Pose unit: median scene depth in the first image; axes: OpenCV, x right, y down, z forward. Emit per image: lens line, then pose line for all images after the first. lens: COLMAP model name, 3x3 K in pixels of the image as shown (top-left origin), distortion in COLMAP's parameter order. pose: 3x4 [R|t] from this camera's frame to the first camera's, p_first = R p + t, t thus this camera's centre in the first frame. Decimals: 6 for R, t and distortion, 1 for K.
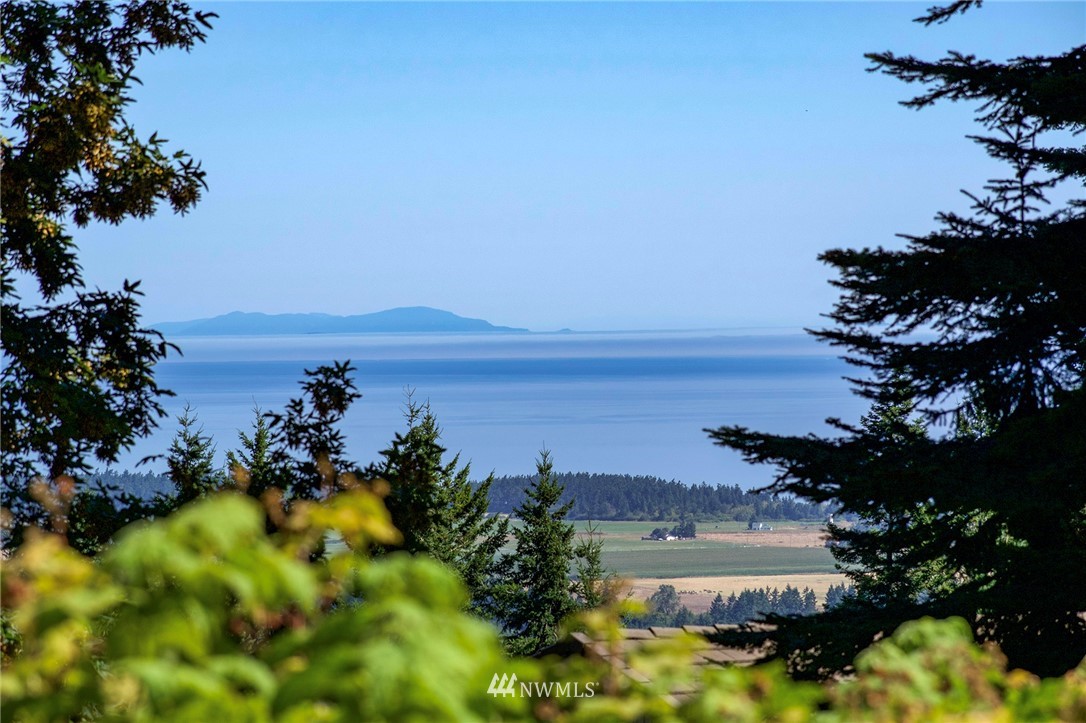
lens RADIAL K [[5828.2, 0, 546.9], [0, 5828.2, 351.9], [0, 0, 1]] dist [1.400601, 0.000000]
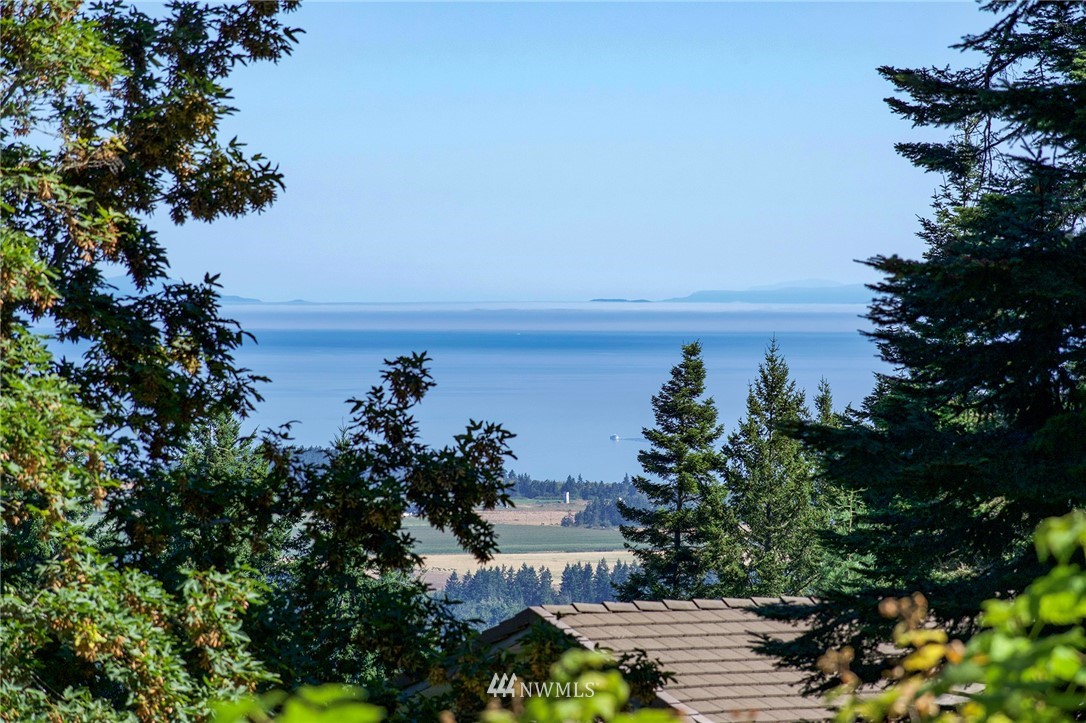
lens RADIAL K [[5951.2, 0, 549.9], [0, 5951.2, 365.2], [0, 0, 1]] dist [1.496199, 0.000000]
pose [[0.998841, 0.015199, 0.045666, -0.060710], [-0.015510, 0.999859, 0.006444, -0.003475], [-0.045562, -0.007145, 0.998936, -0.106546]]
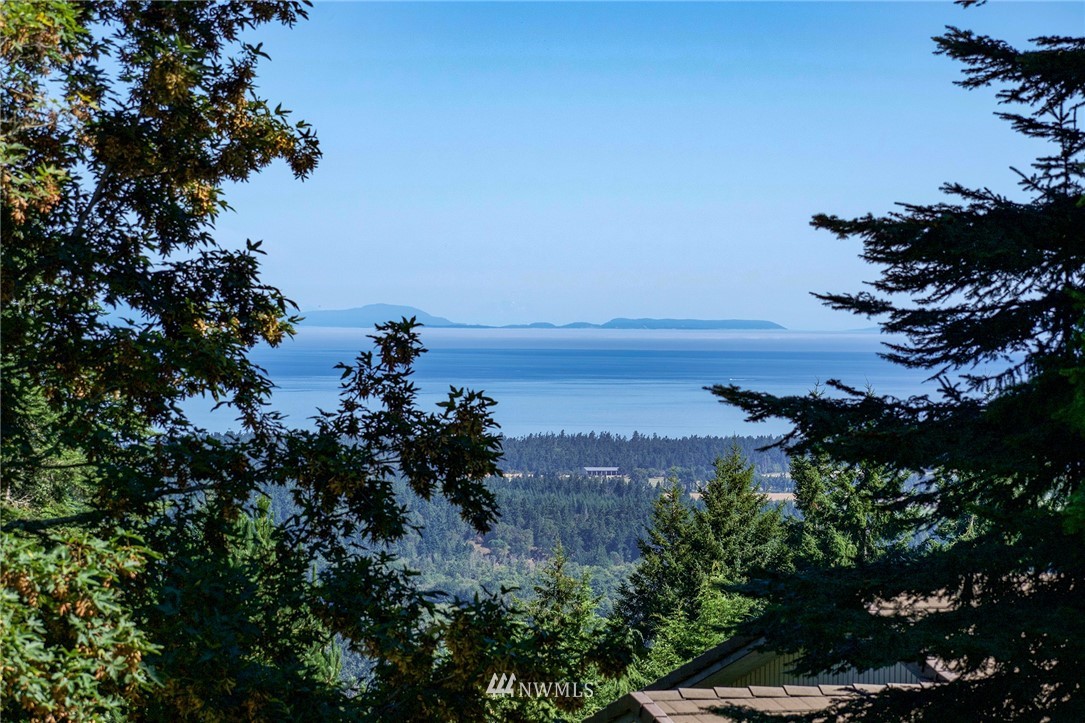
lens RADIAL K [[4510.8, 0, 538.3], [0, 4510.8, 359.5], [0, 0, 1]] dist [0.218830, 0.000000]
pose [[0.988908, 0.022527, -0.146808, 0.107446], [-0.022024, 0.999745, 0.005052, 0.004583], [0.146884, -0.001763, 0.989152, 0.190925]]
